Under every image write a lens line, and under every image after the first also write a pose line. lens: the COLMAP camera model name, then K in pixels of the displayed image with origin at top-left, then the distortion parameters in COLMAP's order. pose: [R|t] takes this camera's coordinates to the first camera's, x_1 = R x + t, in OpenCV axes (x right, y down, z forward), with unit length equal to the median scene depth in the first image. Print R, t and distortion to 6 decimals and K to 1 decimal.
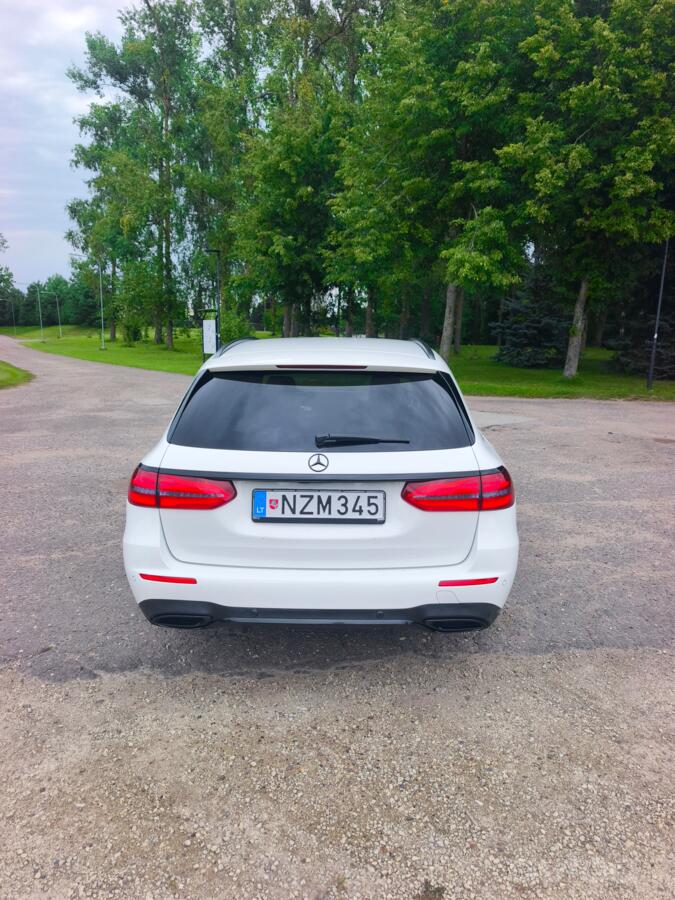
lens RADIAL K [[608.5, 0, 343.6], [0, 608.5, 459.3], [0, 0, 1]] dist [0.018220, -0.020922]
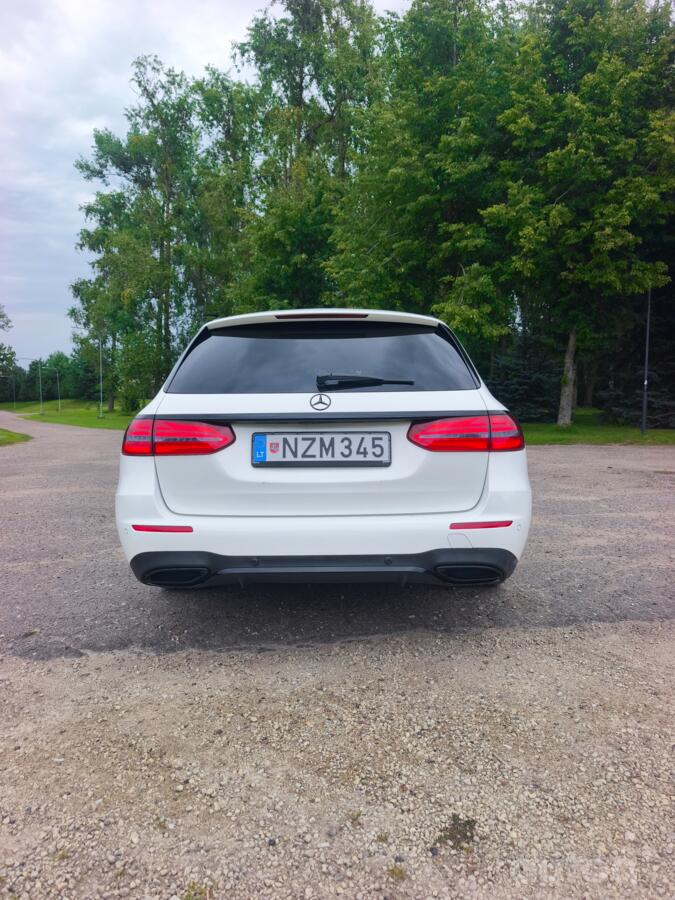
lens RADIAL K [[608.5, 0, 341.3], [0, 608.5, 450.0], [0, 0, 1]] dist [0.018220, -0.020922]
pose [[0.999819, -0.018625, 0.003990, -0.011216], [0.018983, 0.991533, -0.128463, 0.170476], [-0.001563, 0.128515, 0.991706, 0.042952]]
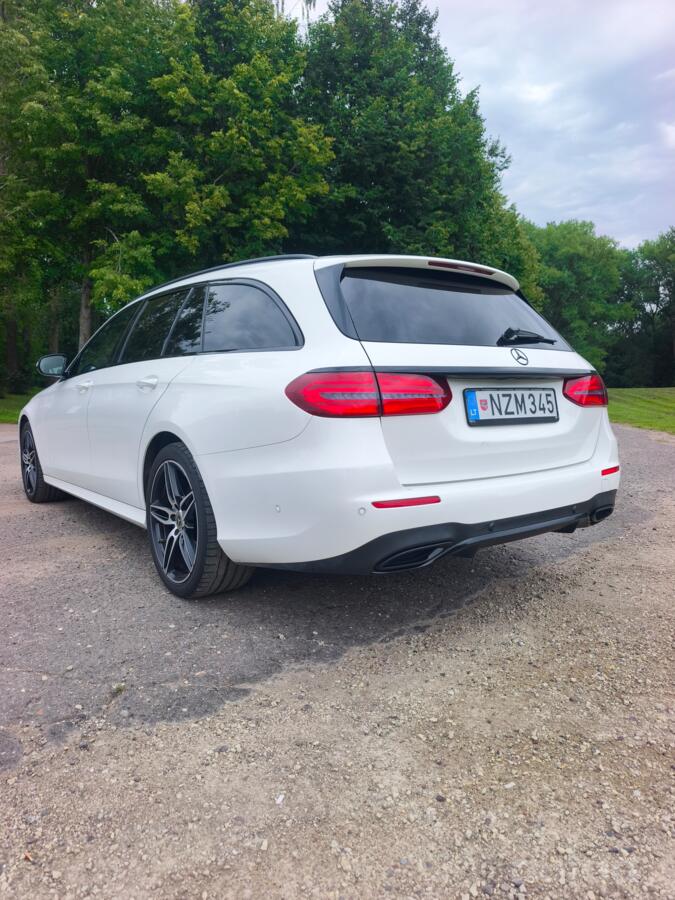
lens RADIAL K [[608.5, 0, 336.4], [0, 608.5, 452.9], [0, 0, 1]] dist [0.018220, -0.020922]
pose [[0.790750, -0.074762, 0.607557, -0.705595], [0.127131, 0.990931, -0.043526, 0.130767], [-0.598793, 0.111657, 0.793083, 0.360475]]
